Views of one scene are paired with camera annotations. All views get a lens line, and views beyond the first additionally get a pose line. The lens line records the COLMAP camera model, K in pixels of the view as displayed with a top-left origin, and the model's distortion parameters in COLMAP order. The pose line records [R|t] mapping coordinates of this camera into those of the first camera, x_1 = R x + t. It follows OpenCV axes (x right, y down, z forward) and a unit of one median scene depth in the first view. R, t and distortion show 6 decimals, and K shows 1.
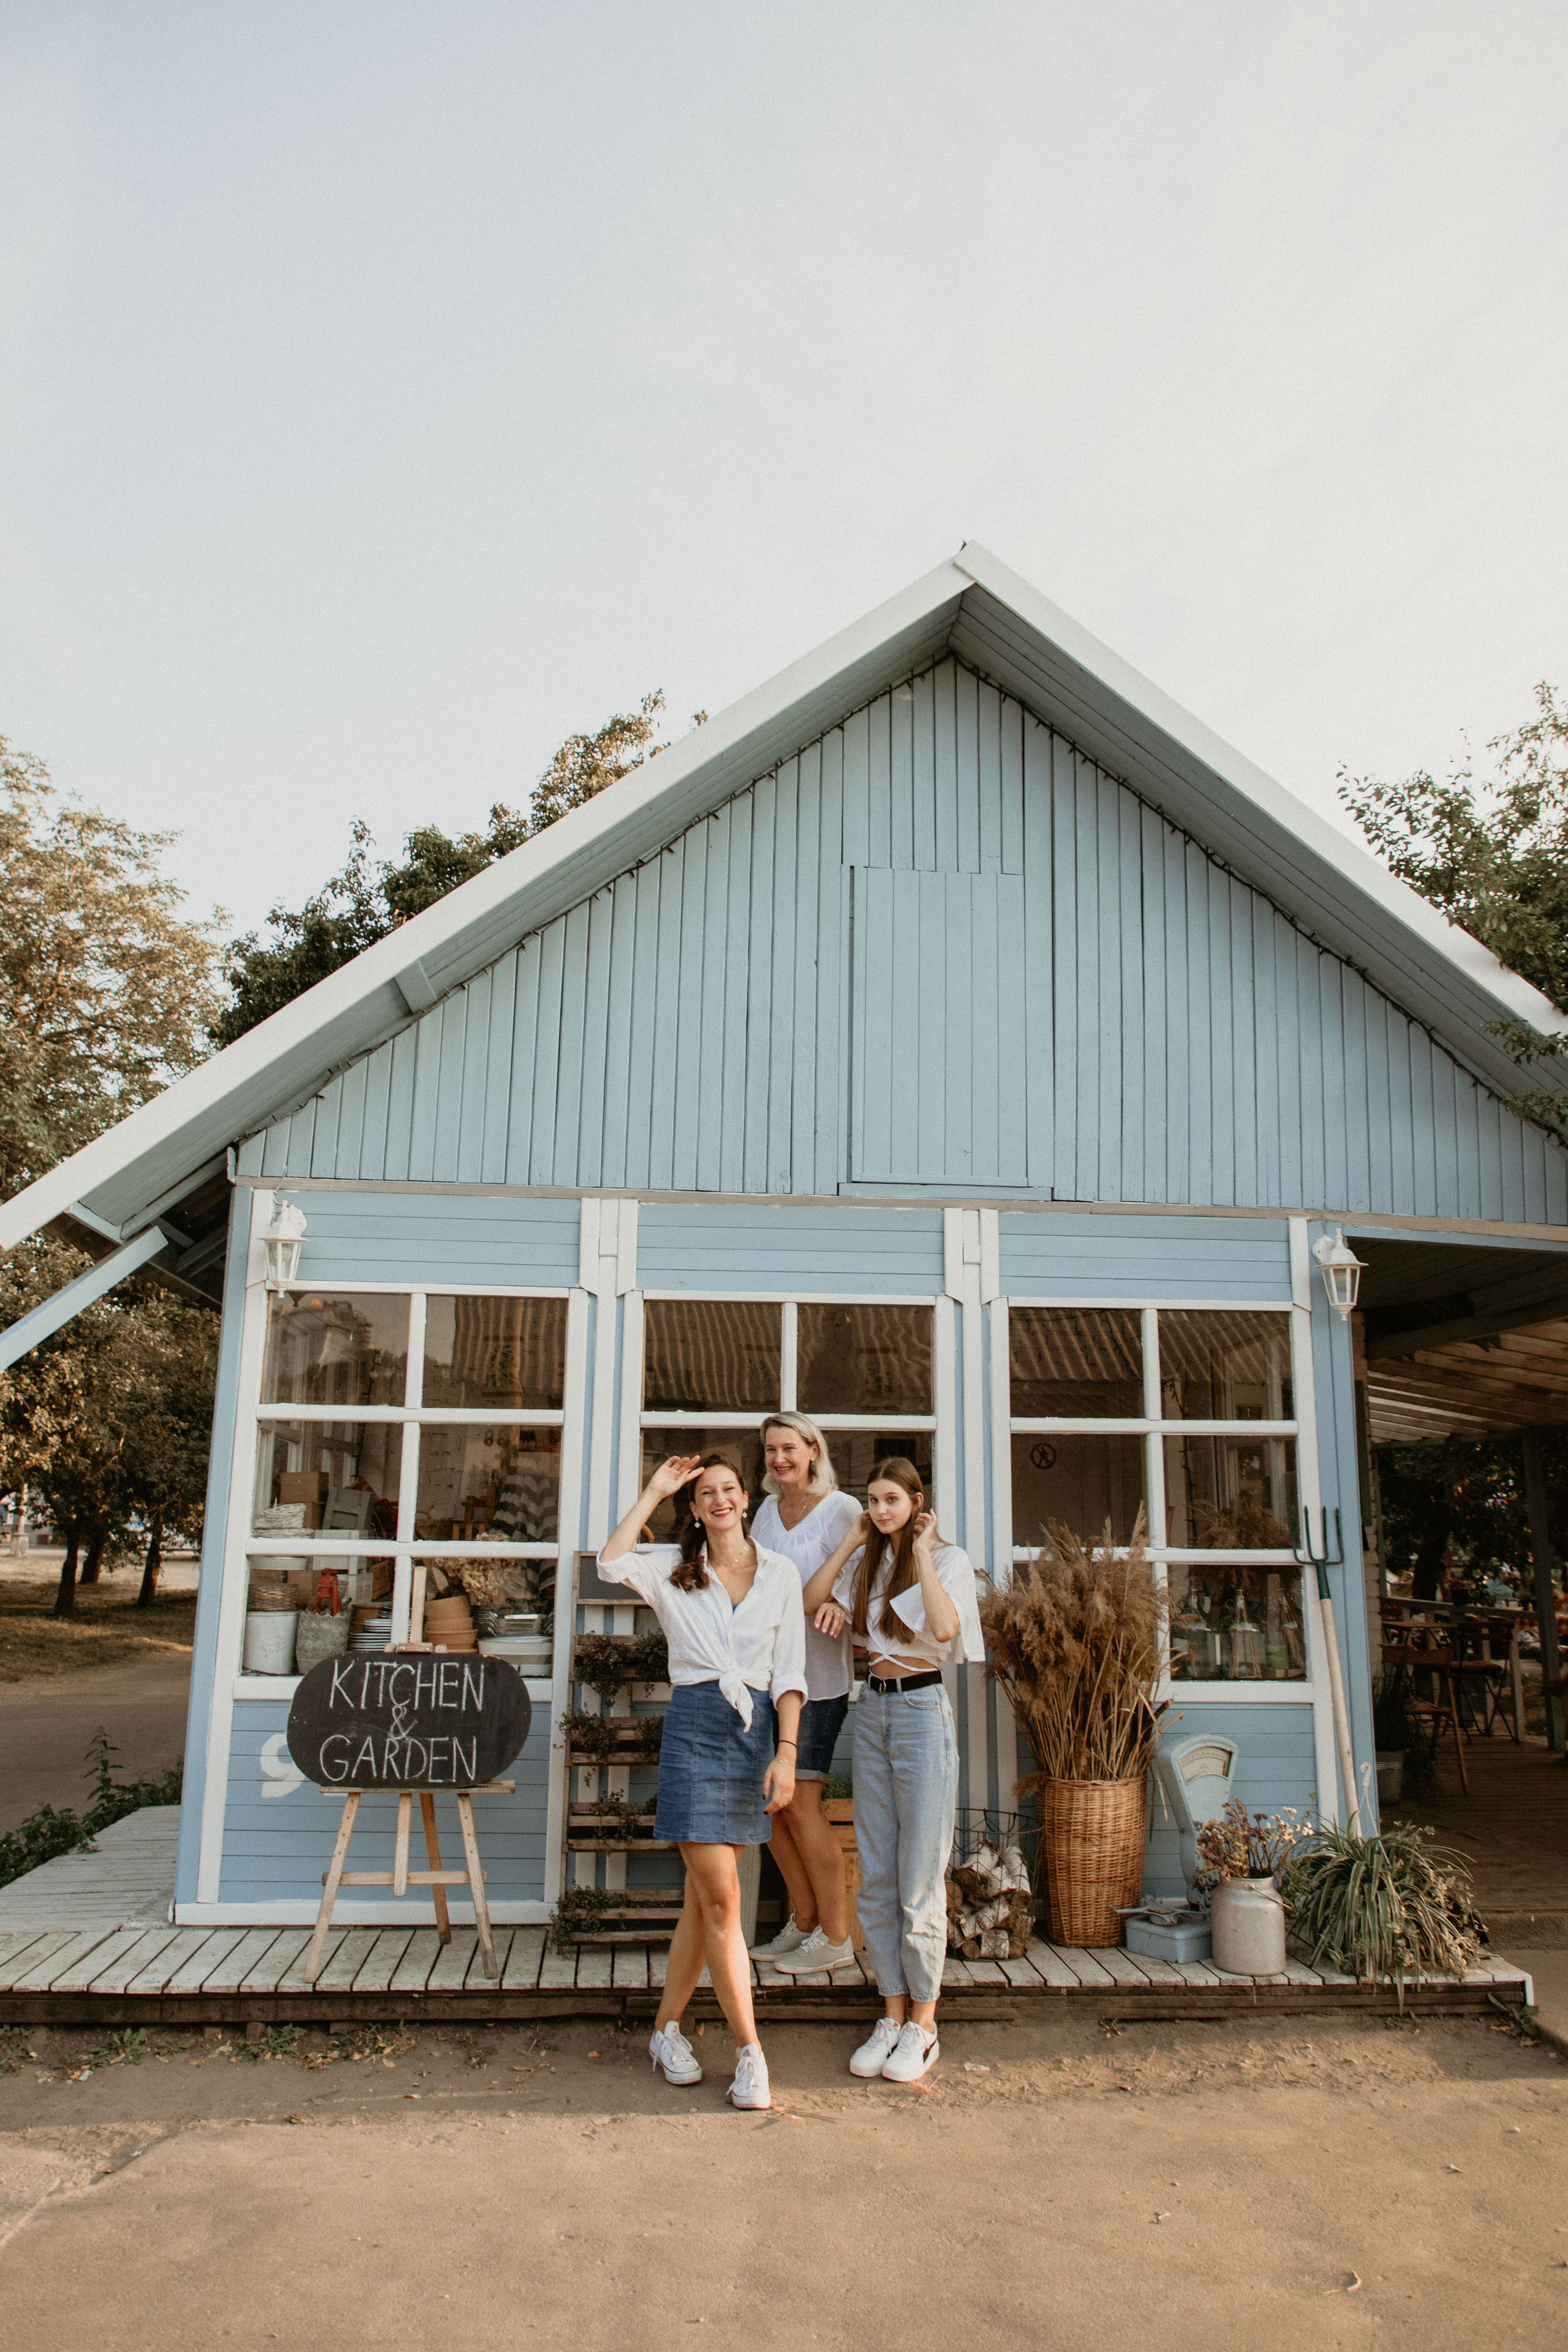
lens RADIAL K [[1630.6, 0, 764.7], [0, 1630.6, 1166.5], [0, 0, 1]] dist [0.022049, -0.023728]
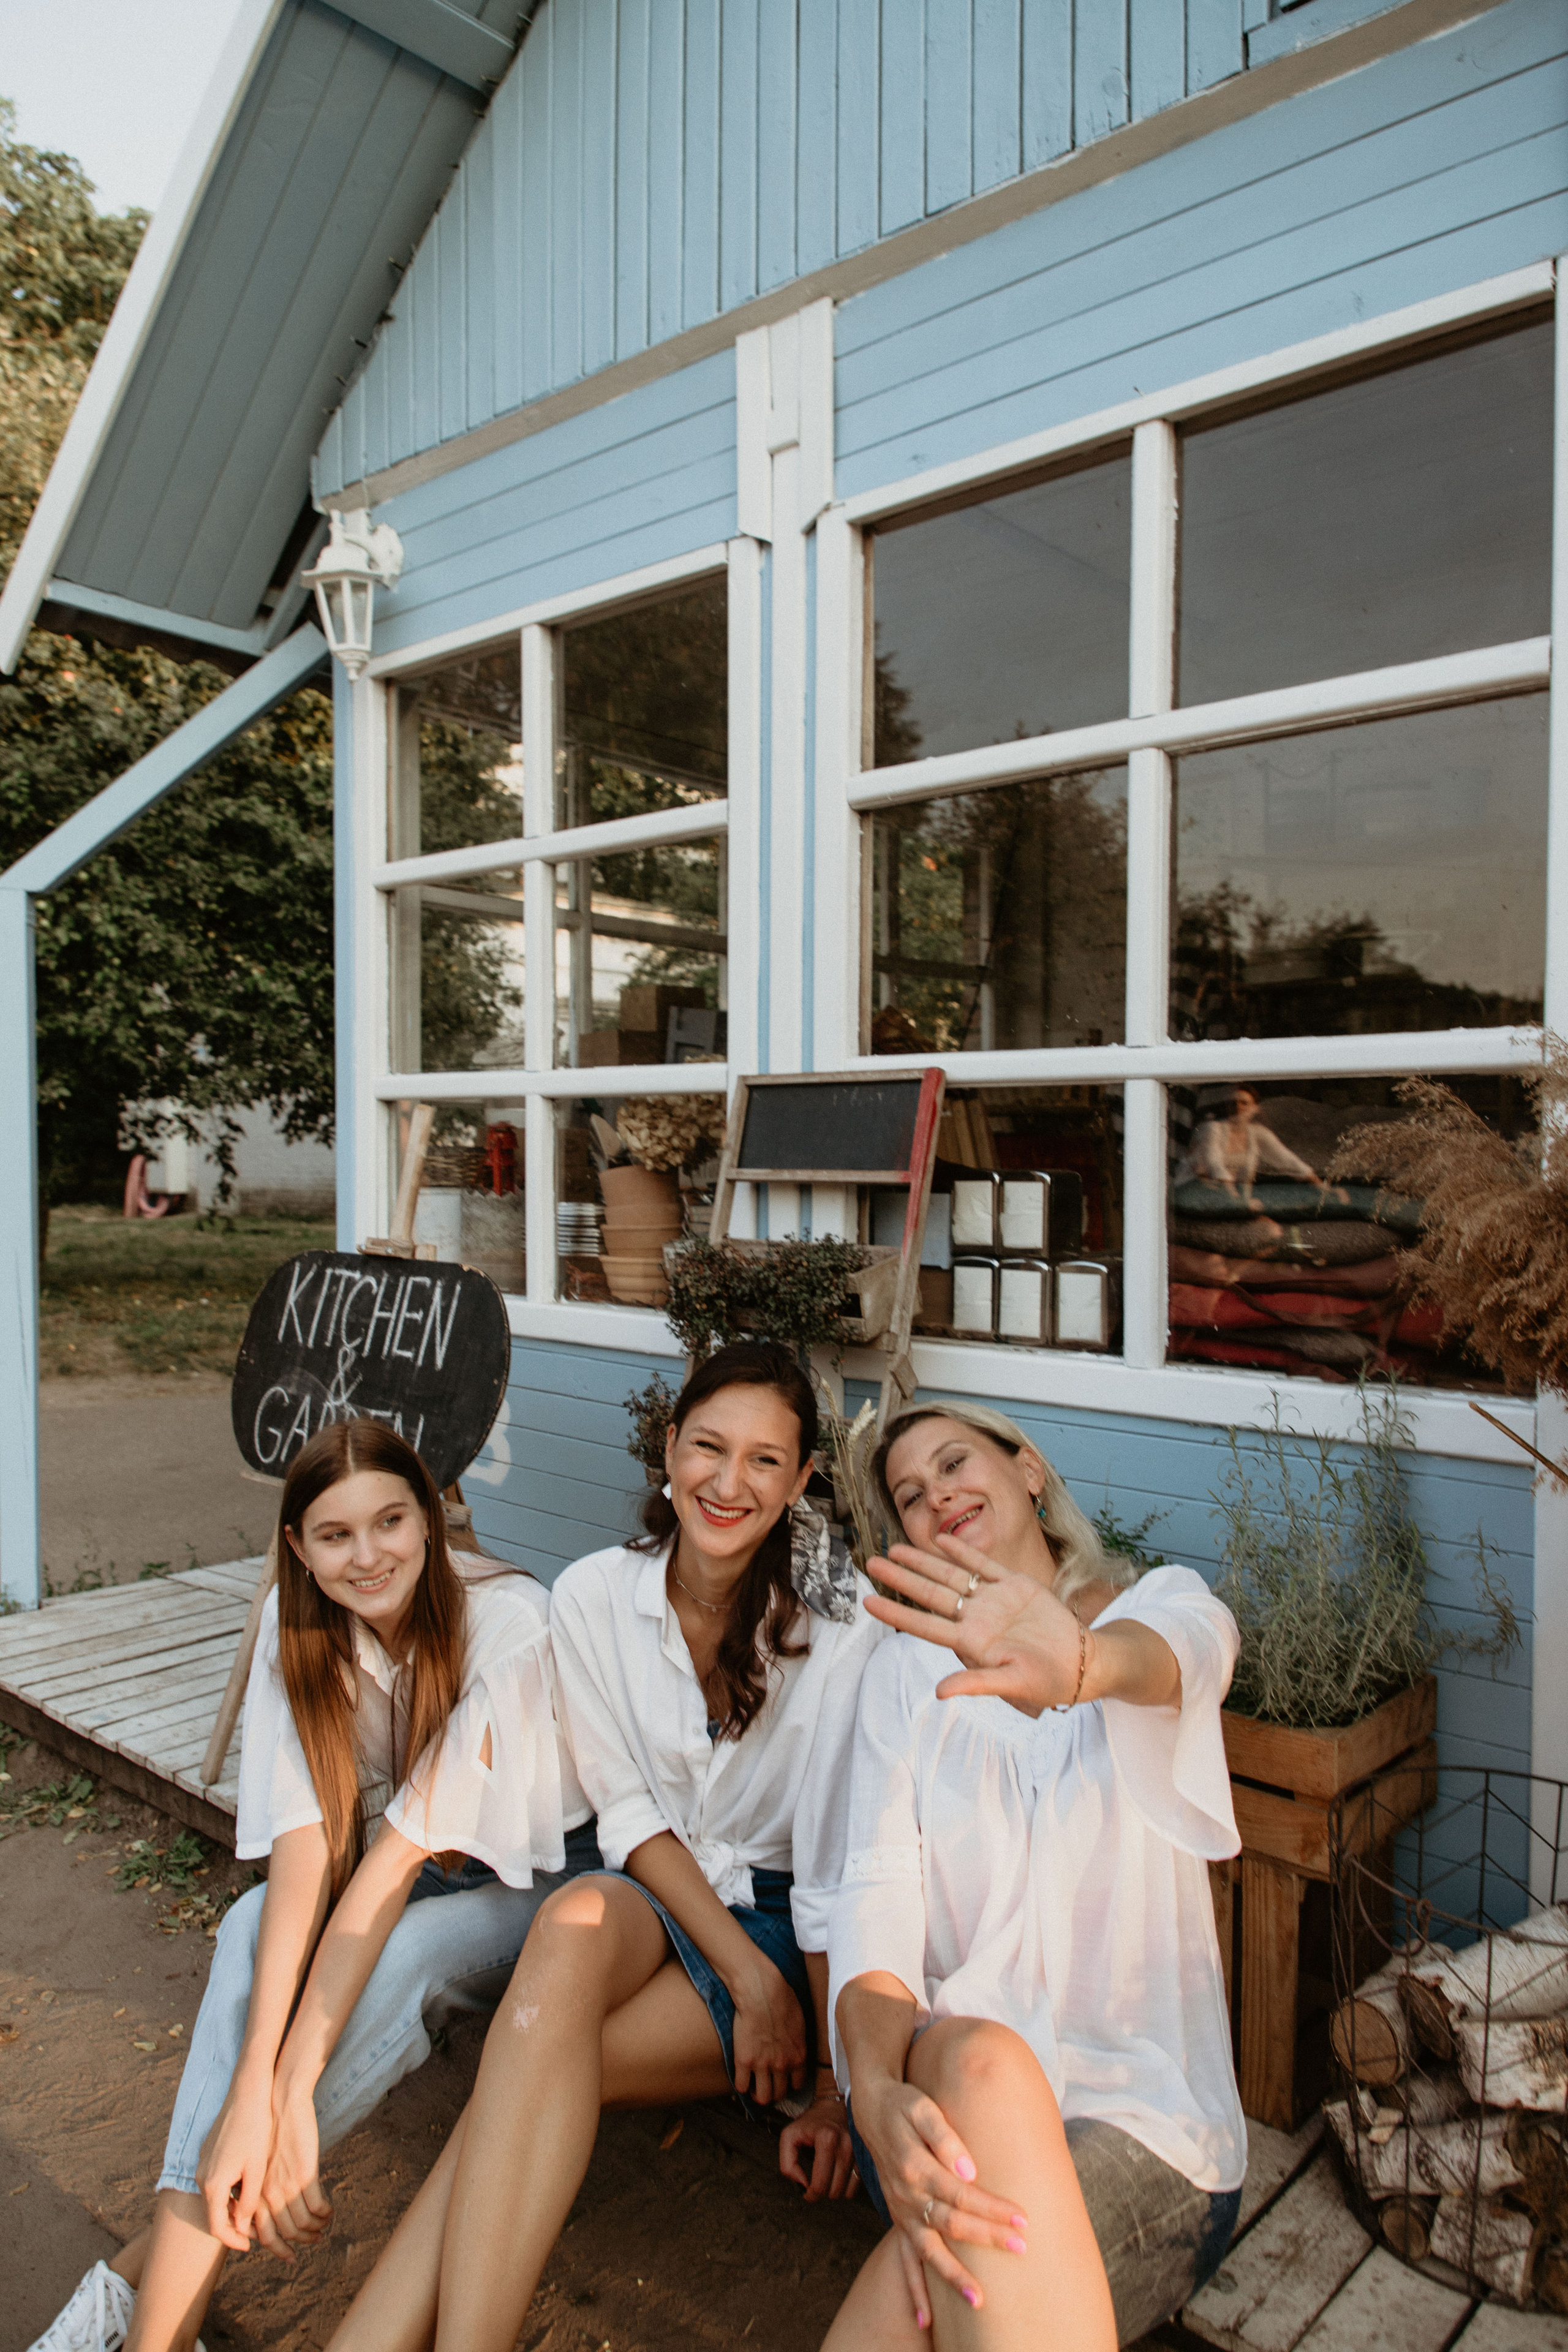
lens RADIAL K [[1630.6, 0, 777.7], [0, 1630.6, 1163.1], [0, 0, 1]] dist [0.022049, -0.023728]
pose [[0.686277, -0.002819, -0.727335, 0.238460], [0.165571, 0.974344, 0.152449, 0.181102], [0.708244, -0.225048, 0.669137, 0.647213]]
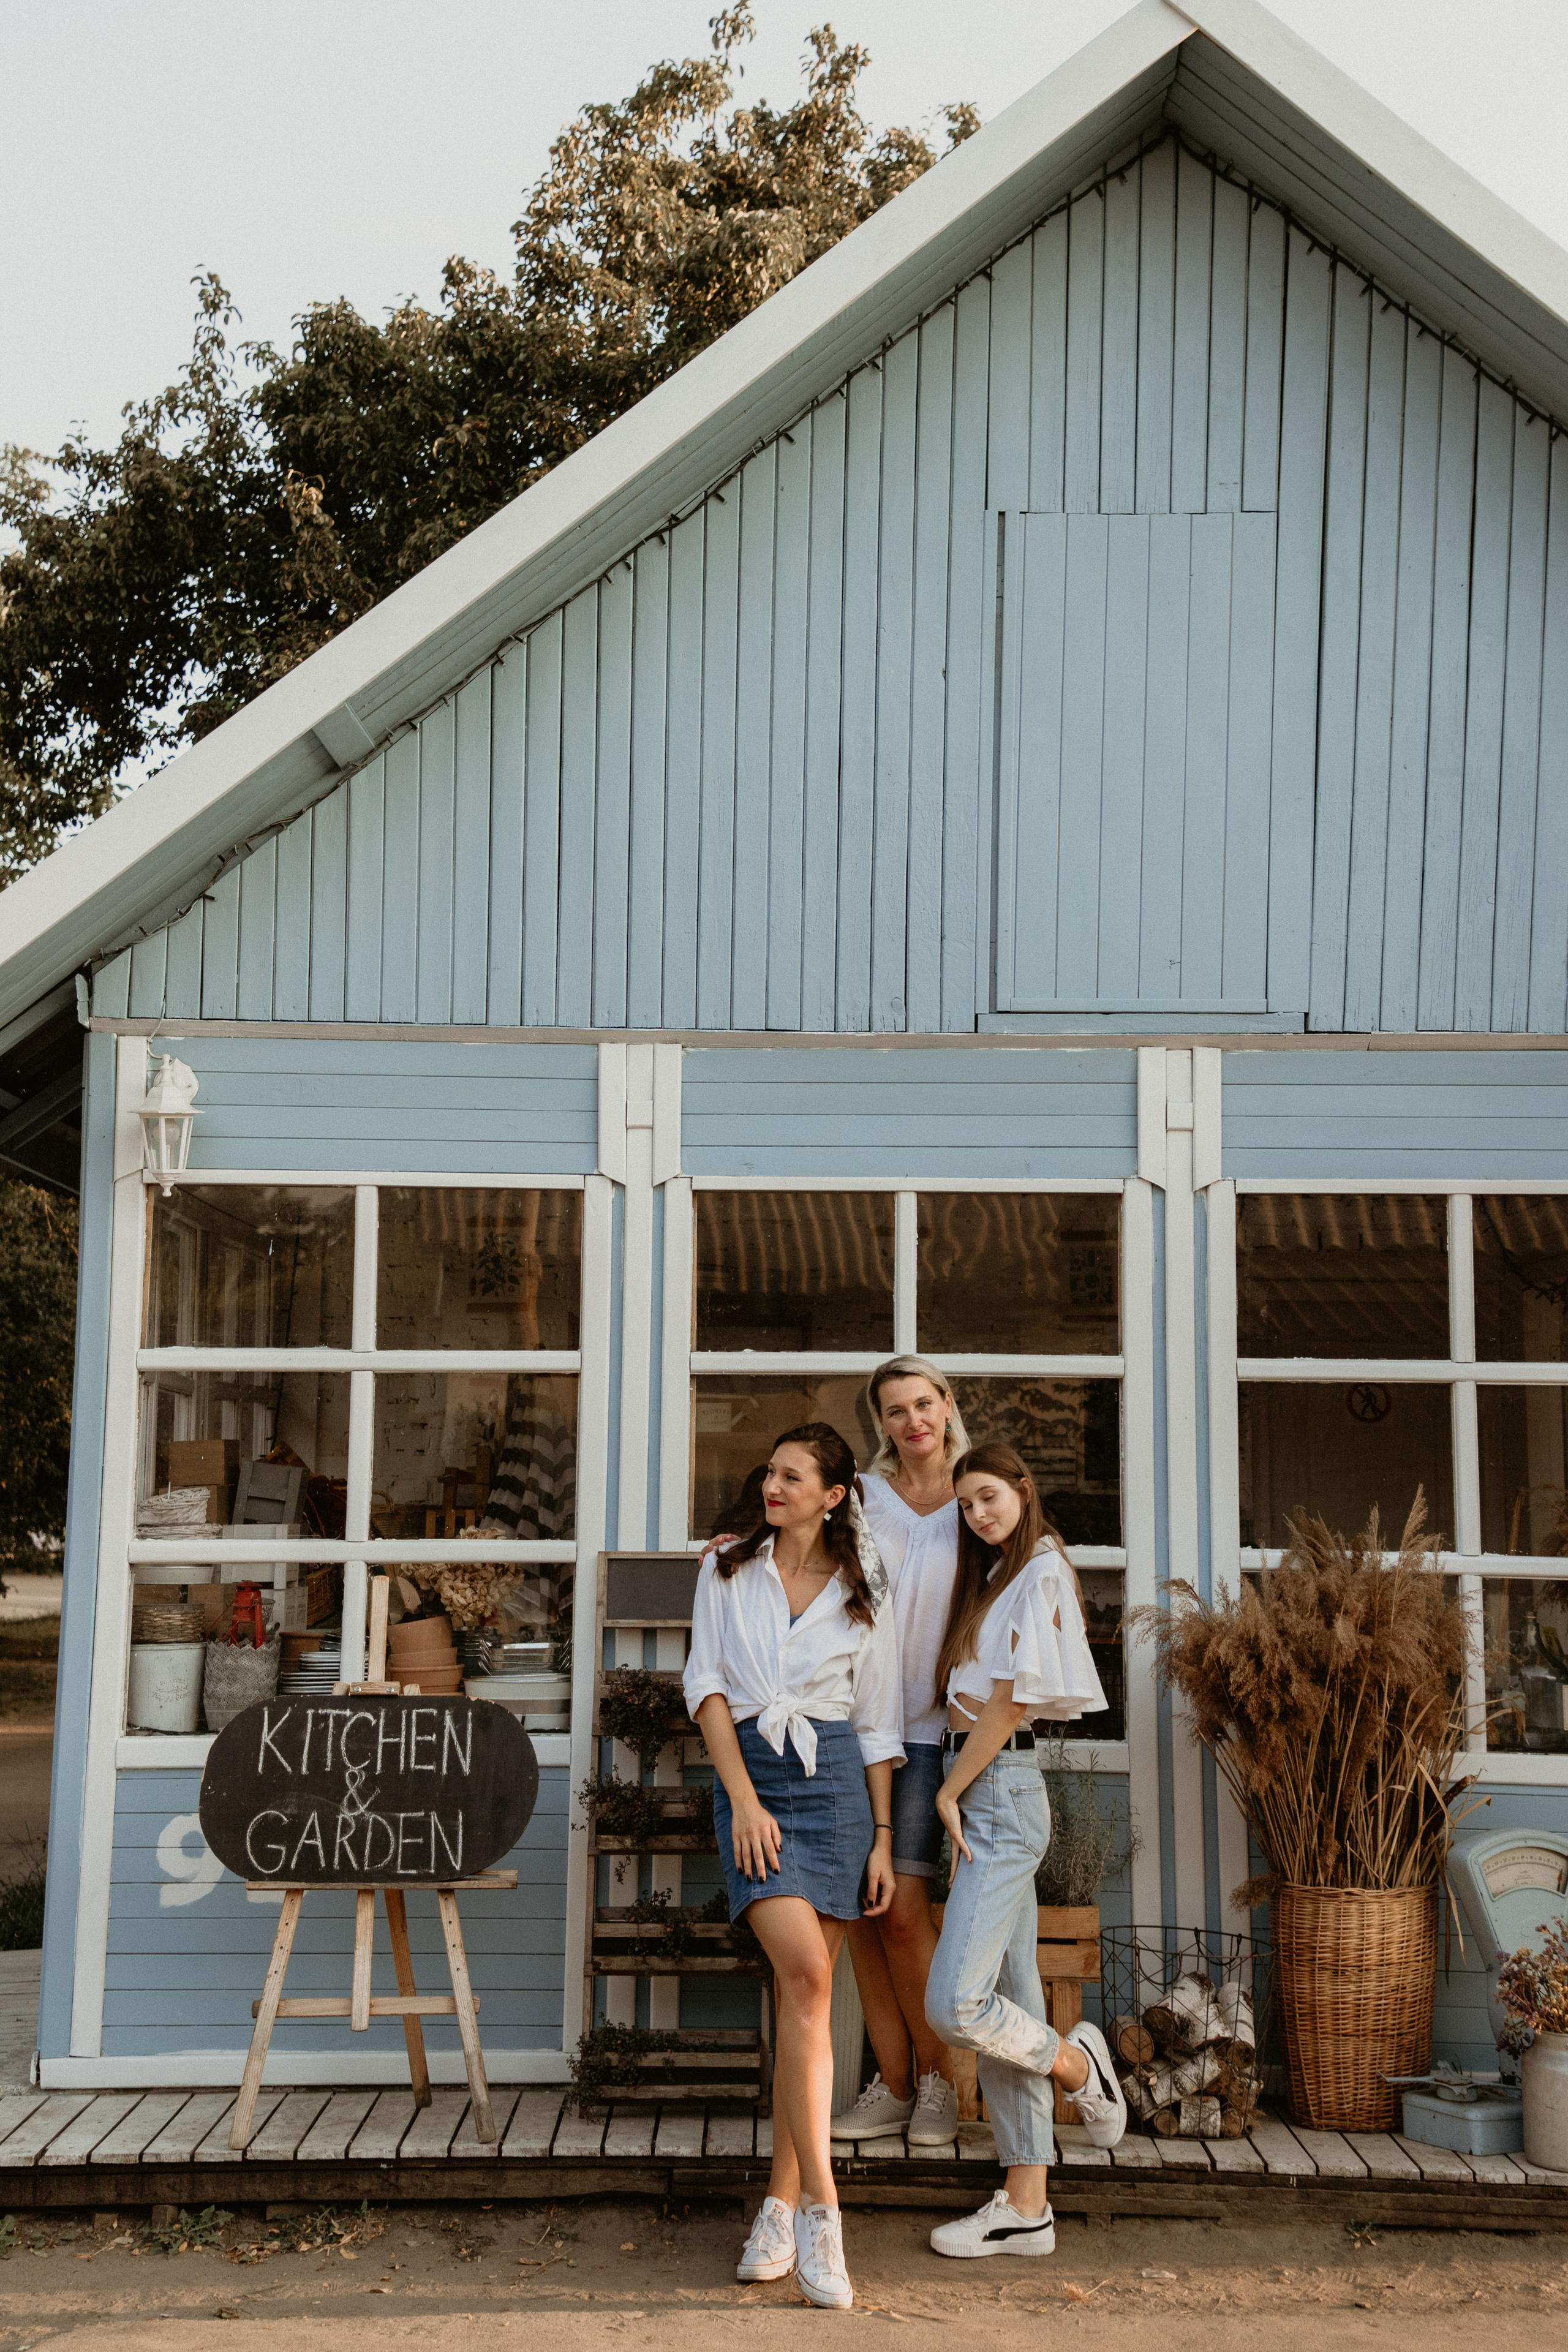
lens RADIAL K [[3171.5, 0, 768.0], [0, 3171.5, 1159.1], [0, 0, 1]] dist [0.402980, 0.000000]
pose [[0.996953, -0.011020, -0.077221, 0.060883], [0.019598, 0.993603, 0.111216, -0.079056], [0.075501, -0.112390, 0.990792, -0.316754]]
